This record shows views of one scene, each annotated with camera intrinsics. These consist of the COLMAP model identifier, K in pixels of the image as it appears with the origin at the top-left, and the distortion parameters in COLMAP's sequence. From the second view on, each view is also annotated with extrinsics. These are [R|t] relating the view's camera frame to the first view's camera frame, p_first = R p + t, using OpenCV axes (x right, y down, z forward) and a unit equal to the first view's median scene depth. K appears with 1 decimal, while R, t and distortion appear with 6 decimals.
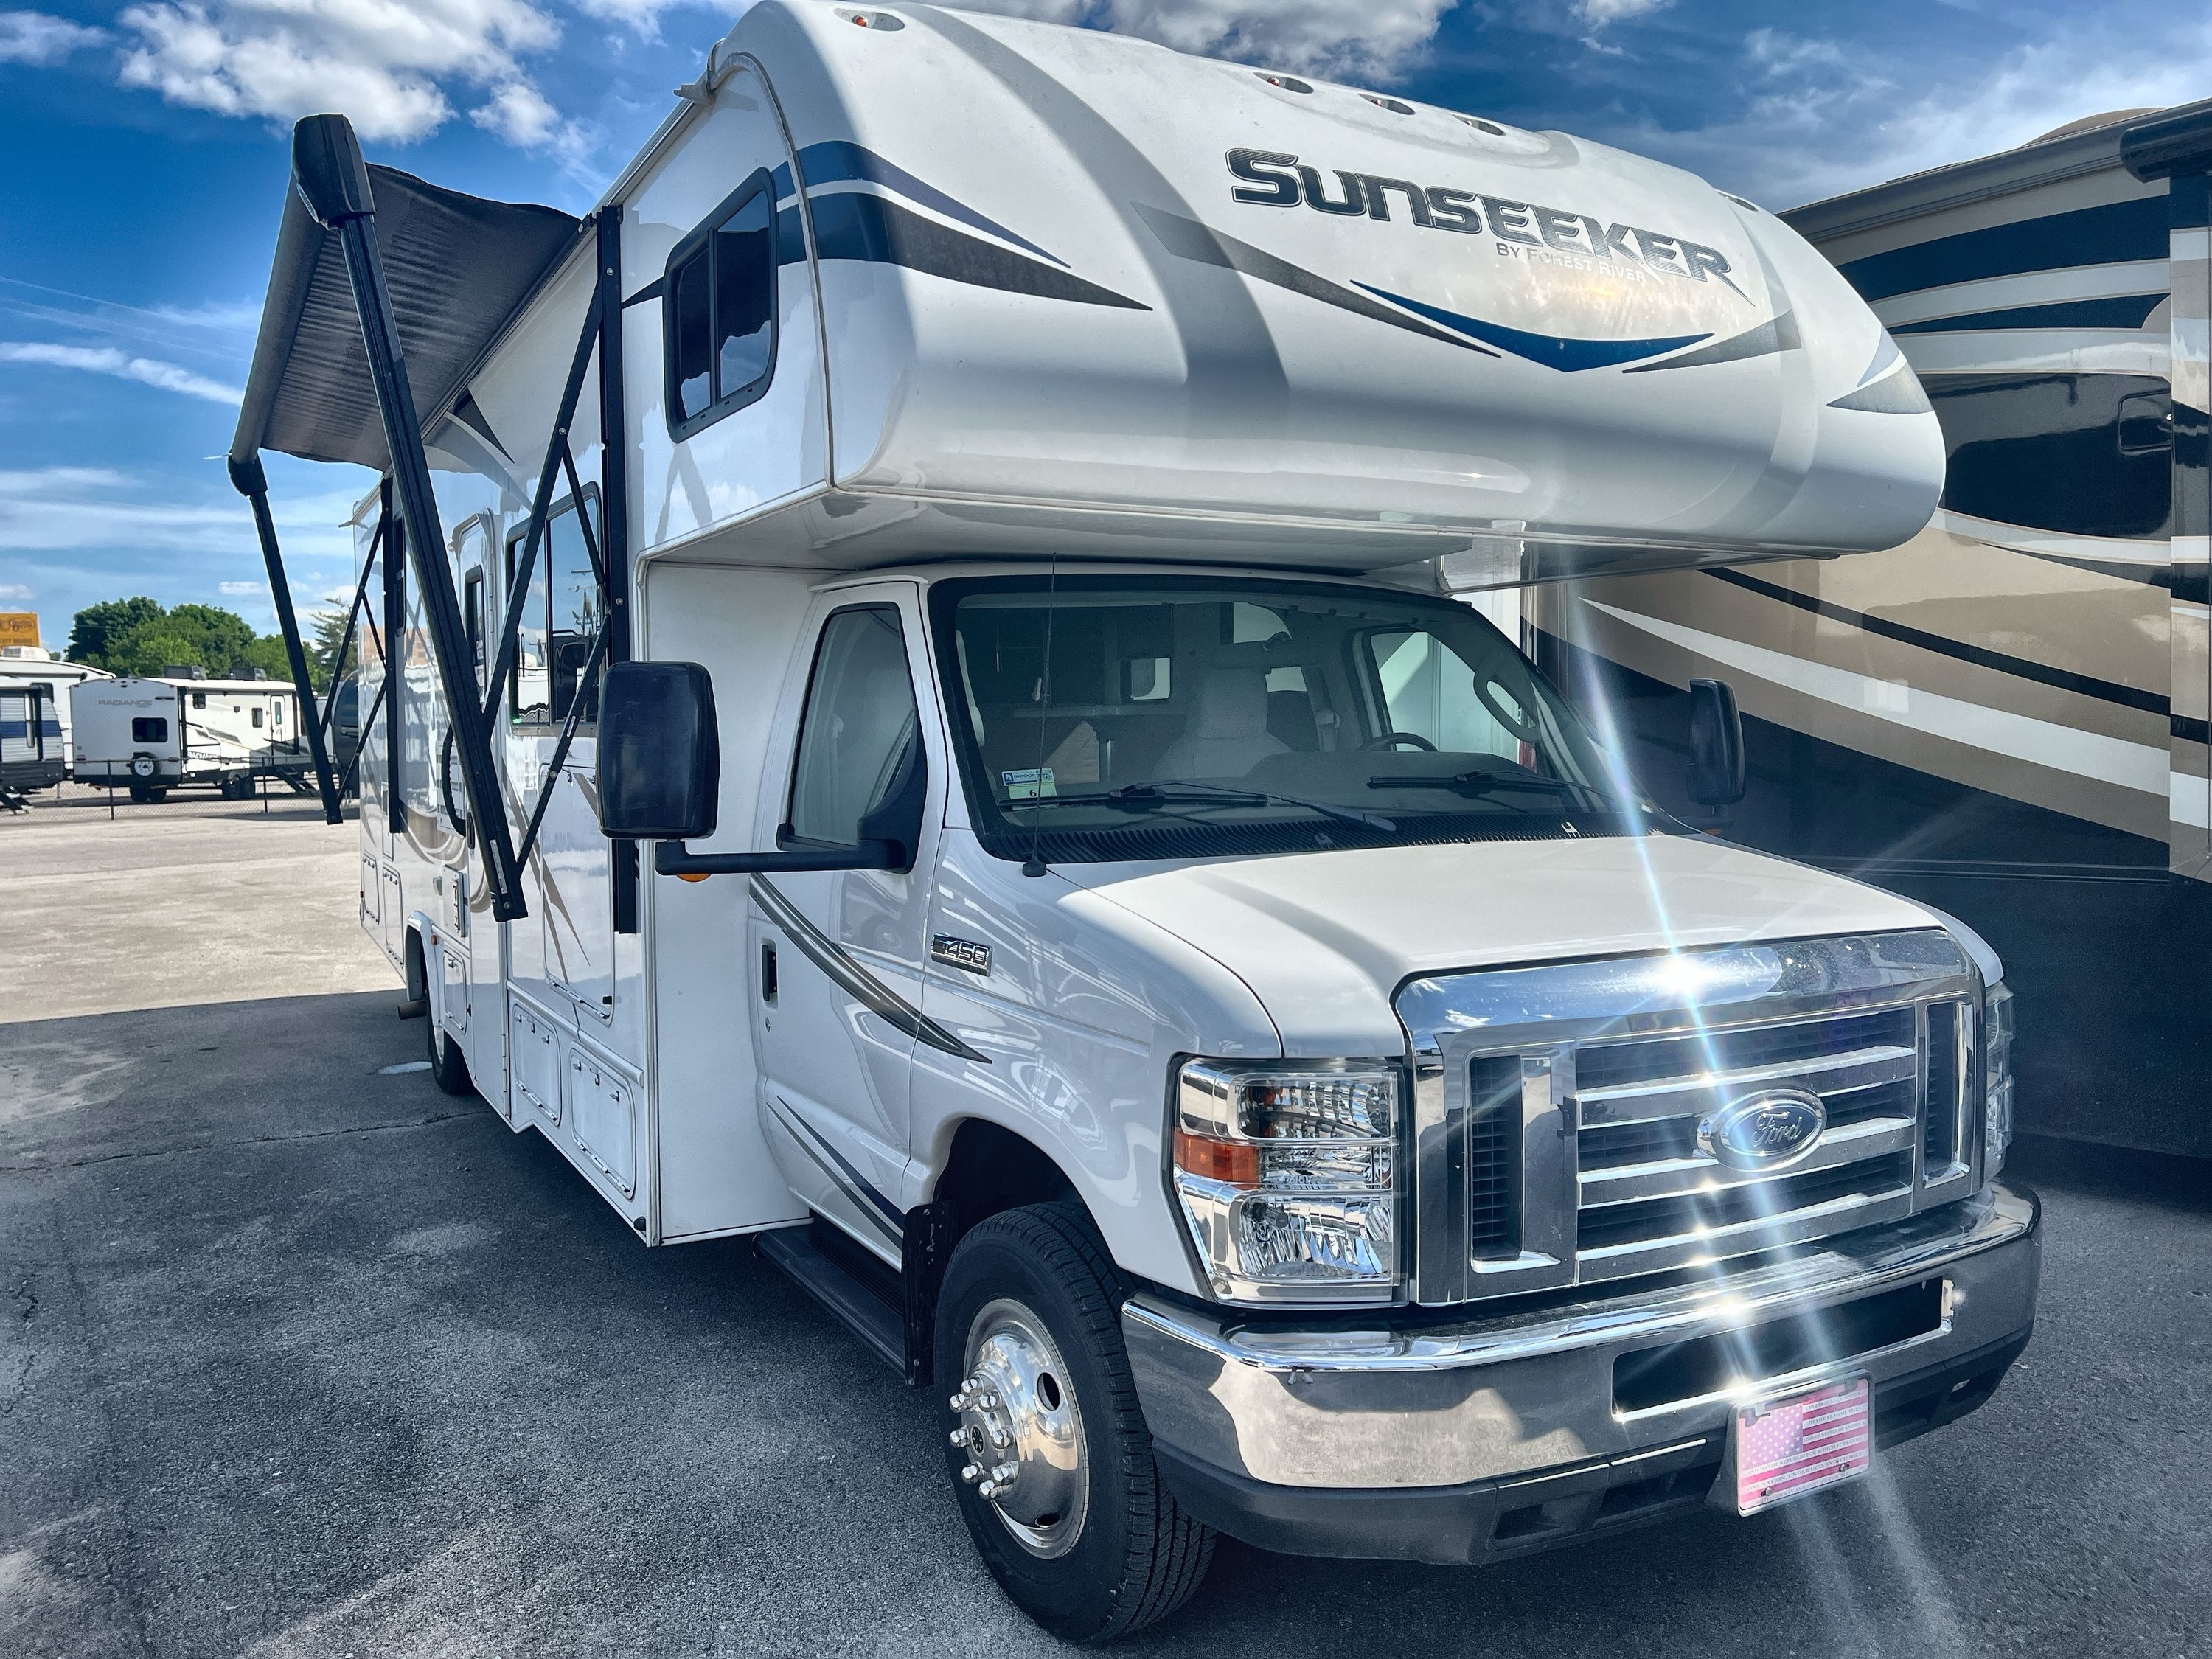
lens RADIAL K [[1674.3, 0, 1104.7], [0, 1674.3, 820.3], [0, 0, 1]] dist [0.010910, 0.002818]
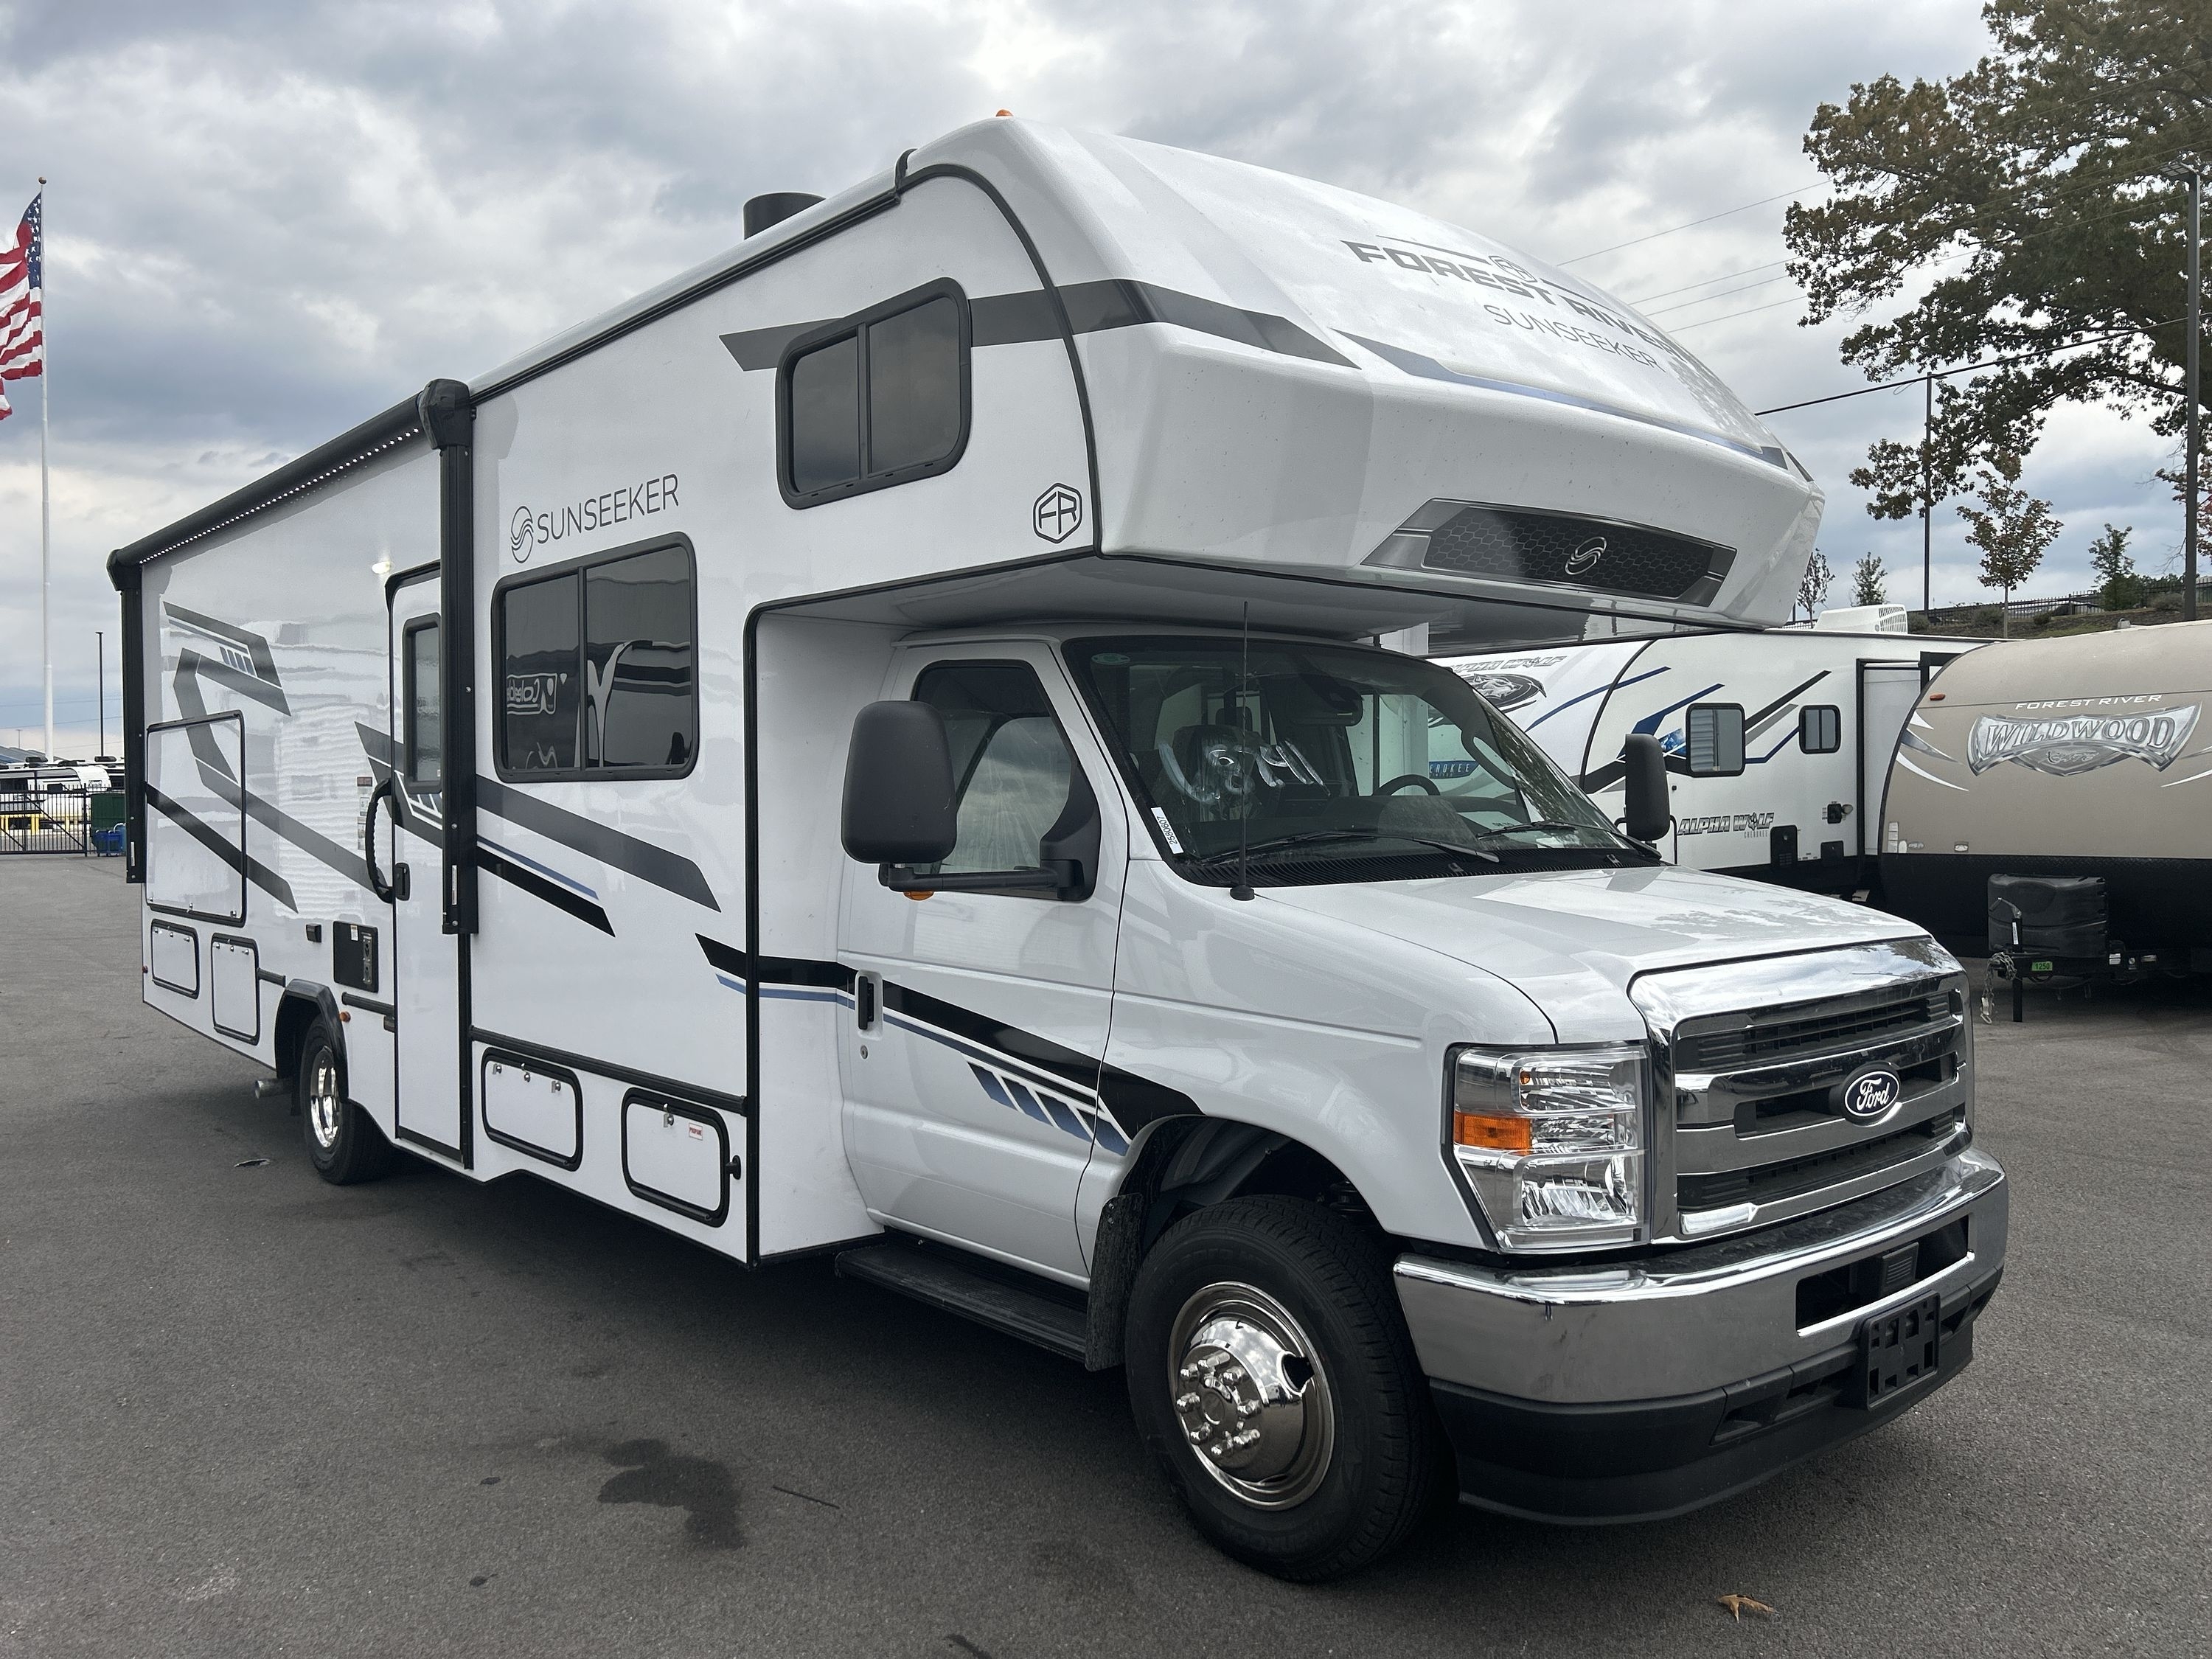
lens RADIAL K [[1674.3, 0, 1104.7], [0, 1674.3, 820.3], [0, 0, 1]] dist [0.010910, 0.002818]
pose [[0.977491, 0.006963, 0.210862, -0.361840], [0.001915, 0.999121, -0.041868, 0.027007], [-0.210969, 0.041330, 0.976619, -0.086580]]
